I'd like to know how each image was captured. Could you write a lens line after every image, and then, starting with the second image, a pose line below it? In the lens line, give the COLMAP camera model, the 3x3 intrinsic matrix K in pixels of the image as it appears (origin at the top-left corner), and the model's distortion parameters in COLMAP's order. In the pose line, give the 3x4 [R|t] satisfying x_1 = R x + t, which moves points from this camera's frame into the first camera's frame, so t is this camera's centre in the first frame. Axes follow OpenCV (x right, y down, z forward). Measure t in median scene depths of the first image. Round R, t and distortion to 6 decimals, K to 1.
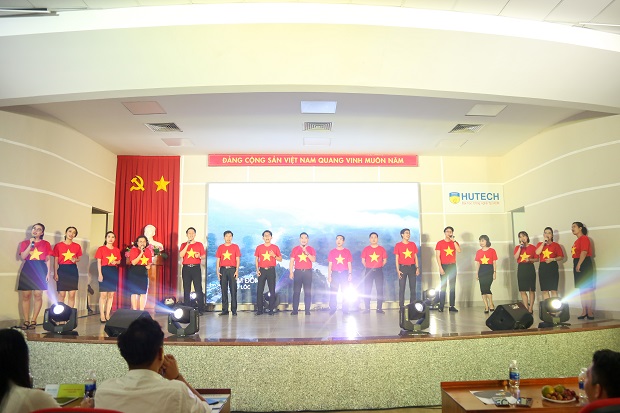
lens RADIAL K [[453.8, 0, 338.3], [0, 453.8, 208.6], [0, 0, 1]] dist [-0.115267, 0.060046]
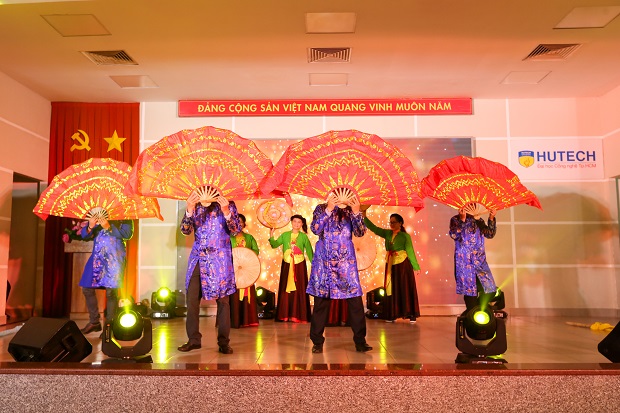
lens RADIAL K [[571.5, 0, 308.1], [0, 571.5, 202.3], [0, 0, 1]] dist [0.008920, 0.100043]
pose [[0.996597, 0.000065, -0.082425, -0.005836], [0.002686, 0.999443, 0.033263, 0.017386], [0.082381, -0.033371, 0.996042, 0.118056]]
